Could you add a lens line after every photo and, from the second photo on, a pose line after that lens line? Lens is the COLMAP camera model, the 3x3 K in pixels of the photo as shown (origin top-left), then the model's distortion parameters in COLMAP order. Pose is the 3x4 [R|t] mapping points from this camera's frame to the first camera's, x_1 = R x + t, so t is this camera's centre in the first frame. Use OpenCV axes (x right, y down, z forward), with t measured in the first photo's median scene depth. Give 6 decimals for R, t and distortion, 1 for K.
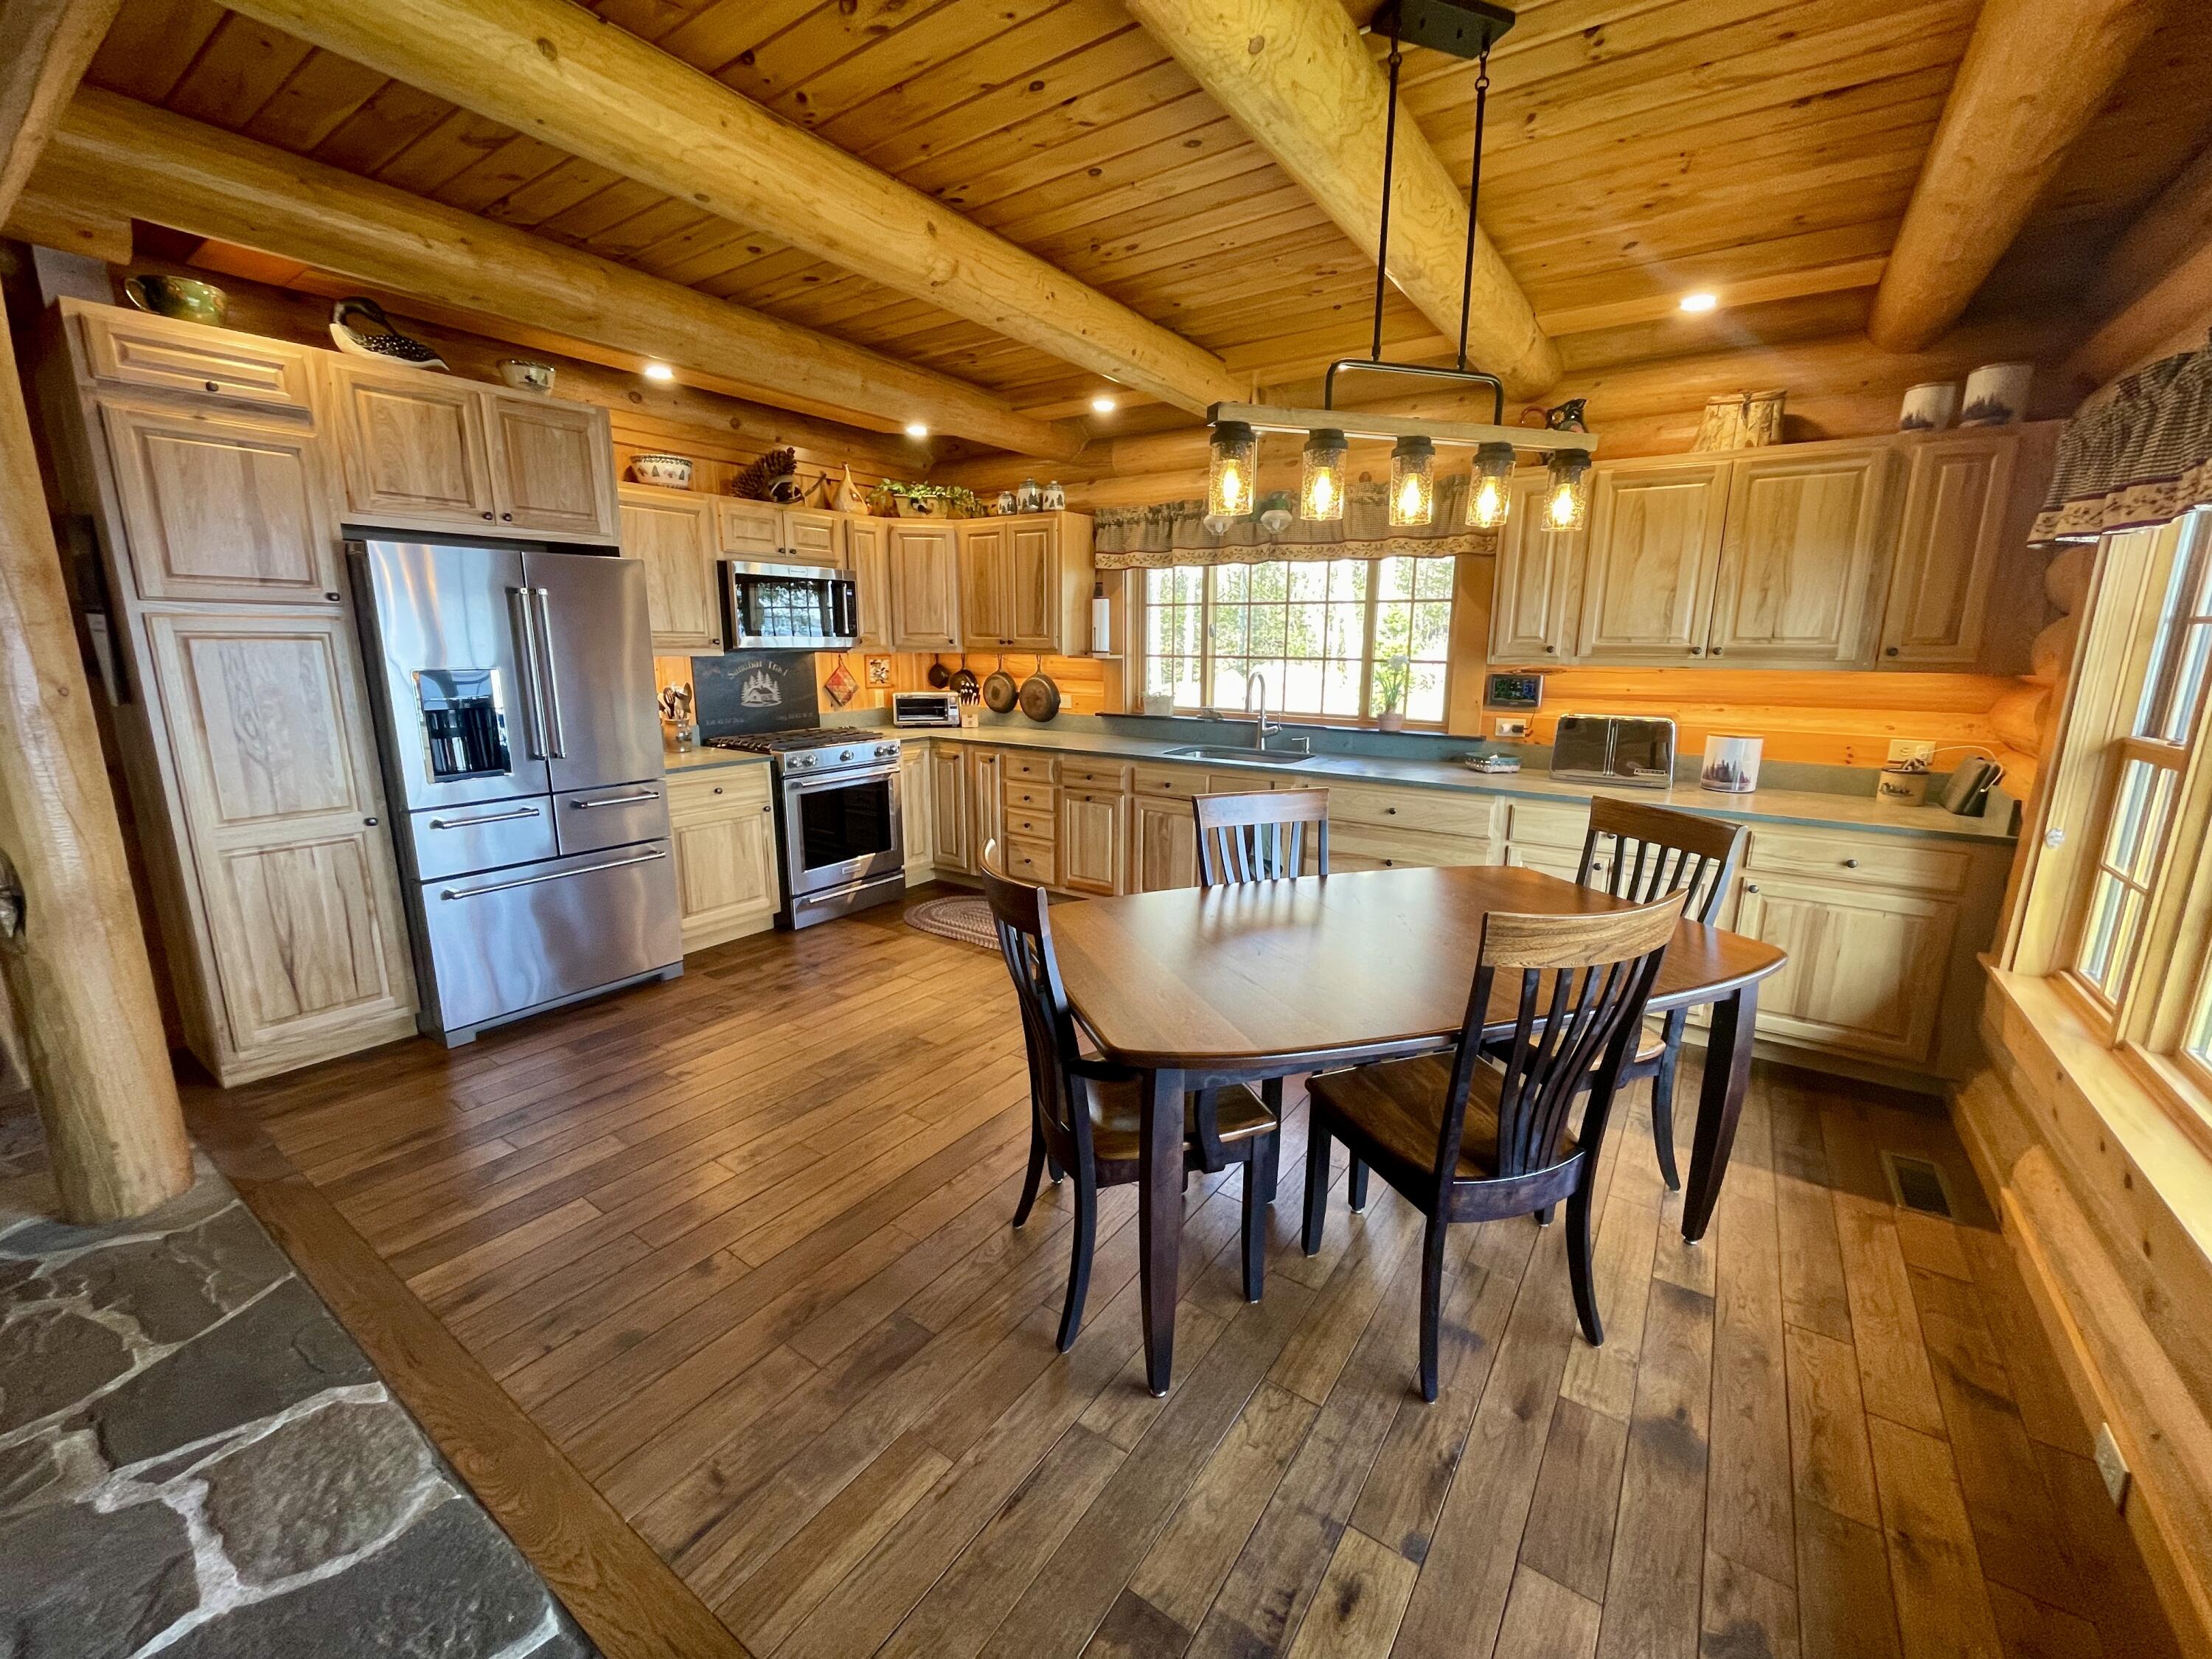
lens RADIAL K [[893.8, 0, 1106.0], [0, 893.8, 829.5], [0, 0, 1]] dist [-0.000271, -0.000304]
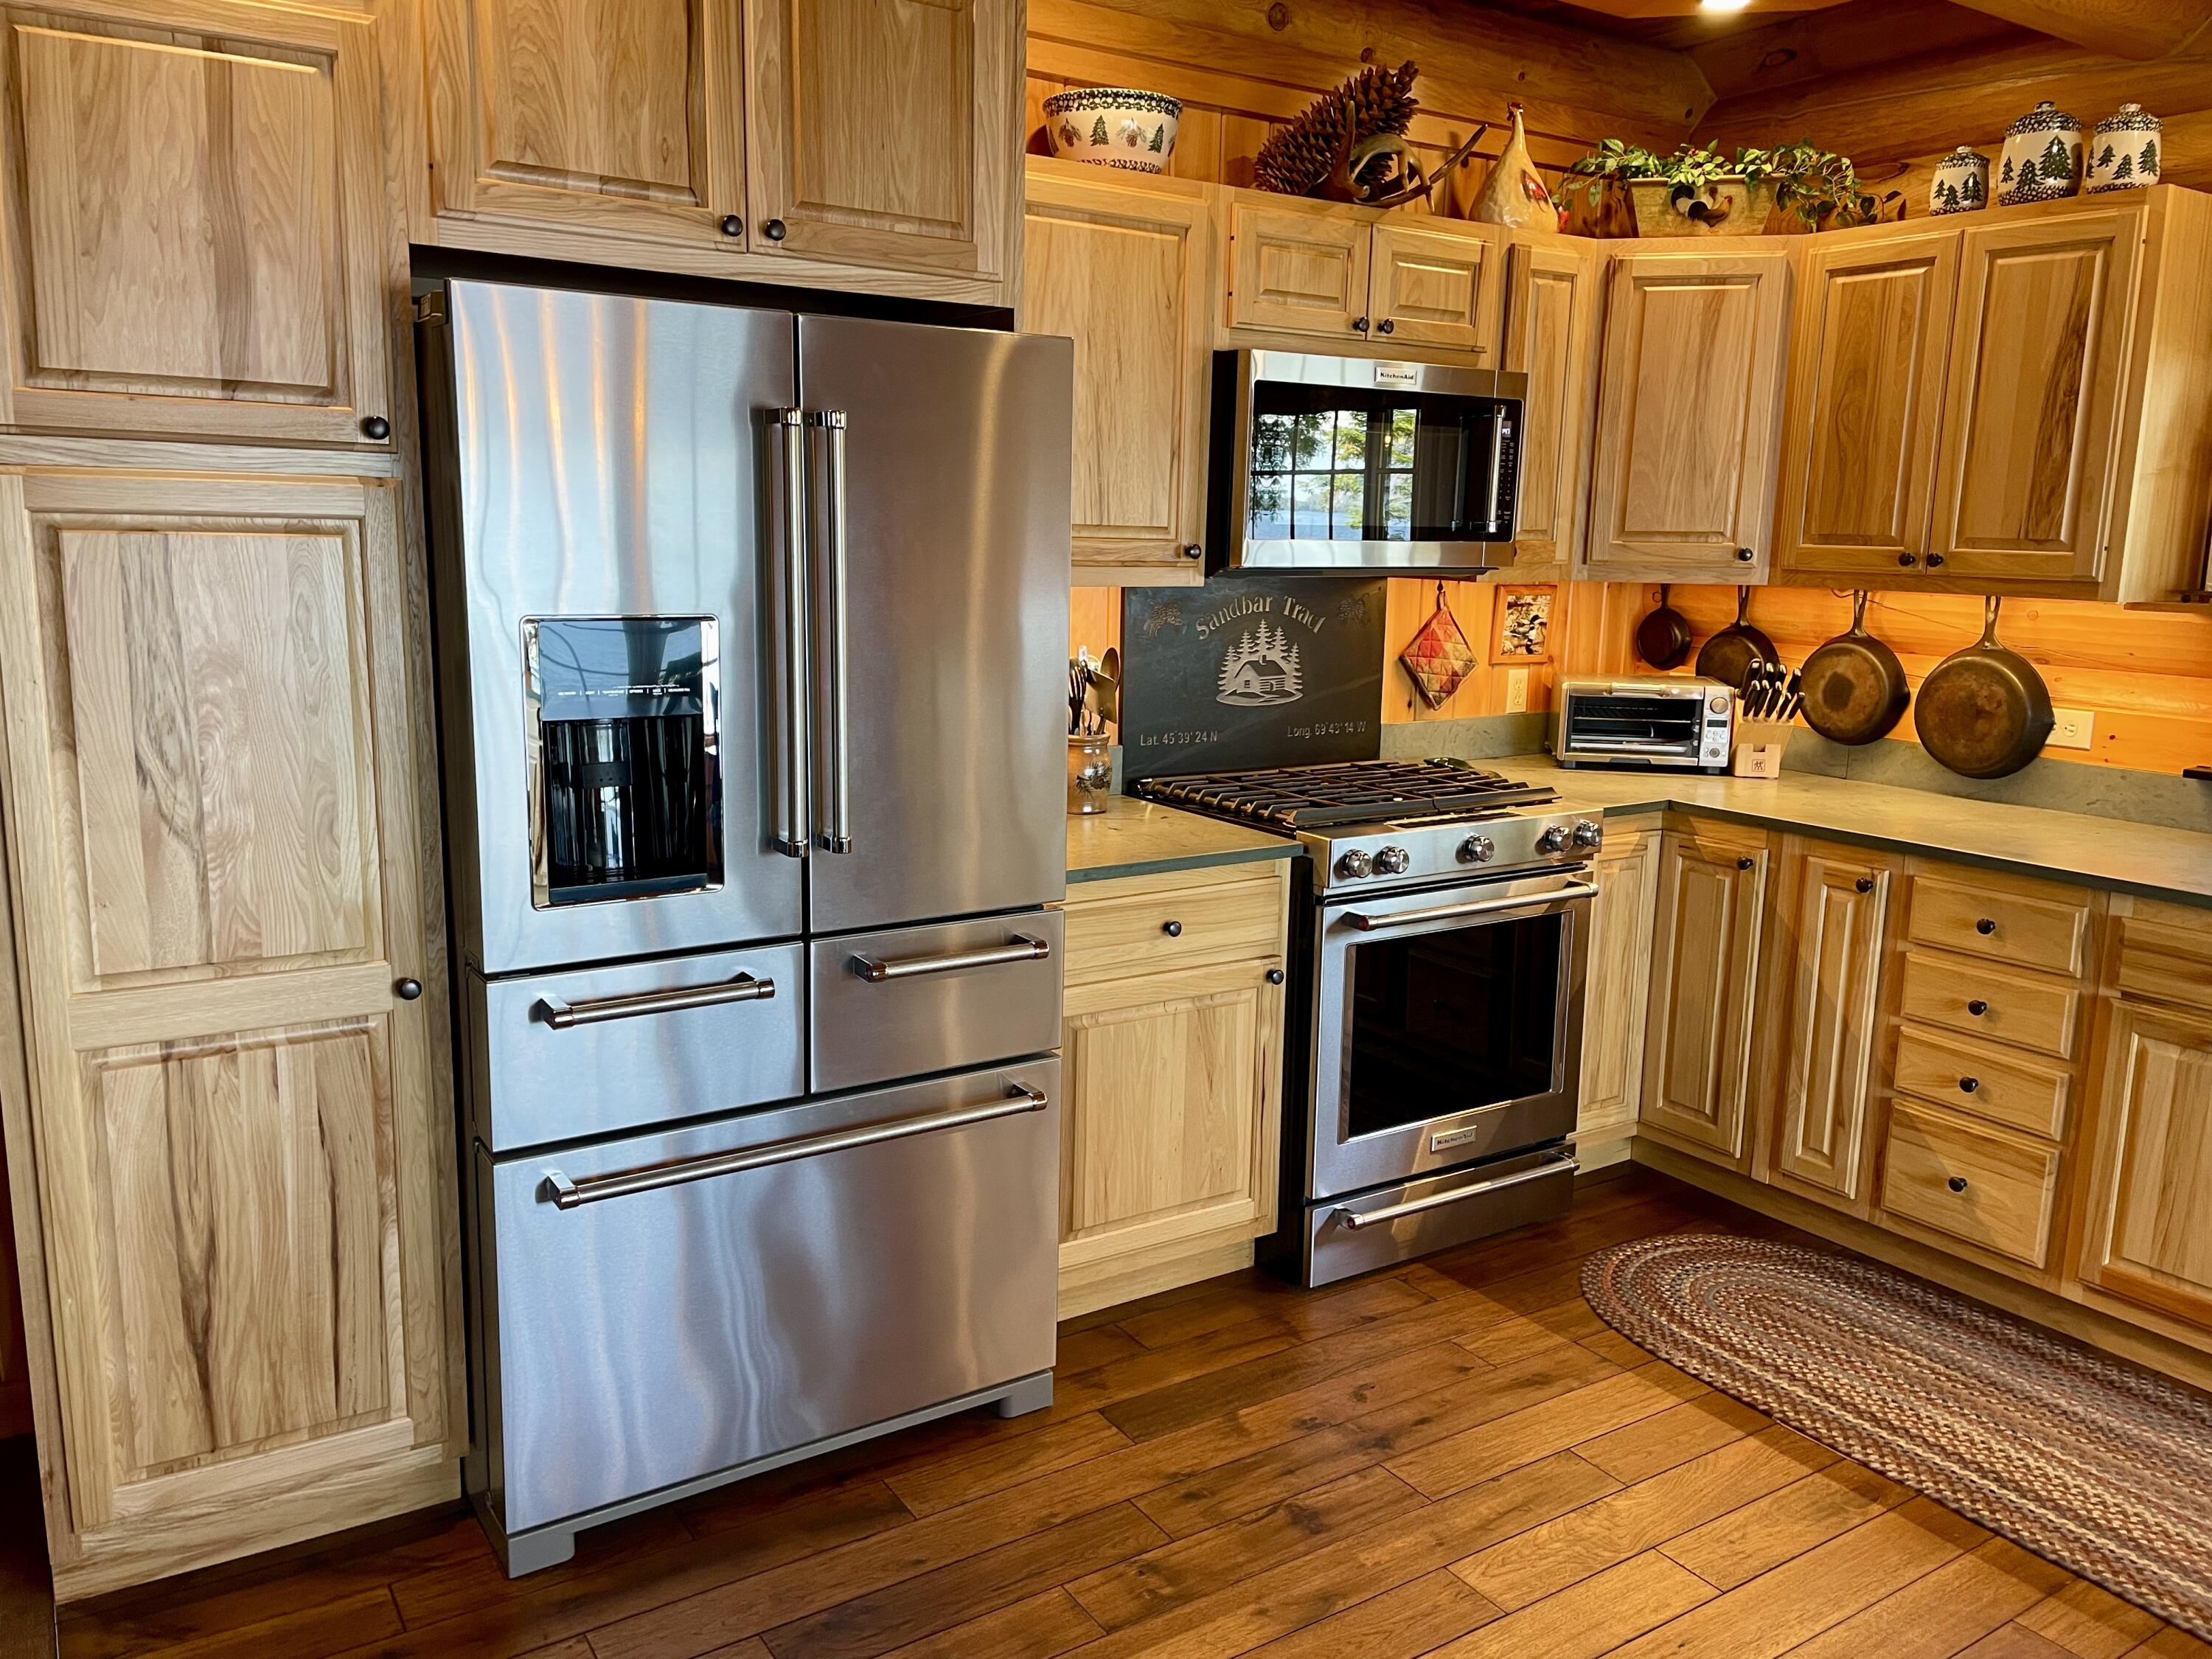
lens RADIAL K [[1687.5, 0, 1106.0], [0, 1687.5, 829.5], [0, 0, 1]] dist [0.113590, -0.151559]
pose [[0.926281, 0.079676, -0.368314, -0.177253], [-0.093753, 0.995385, -0.020453, -0.064440], [0.364985, 0.053476, 0.929476, 0.275164]]
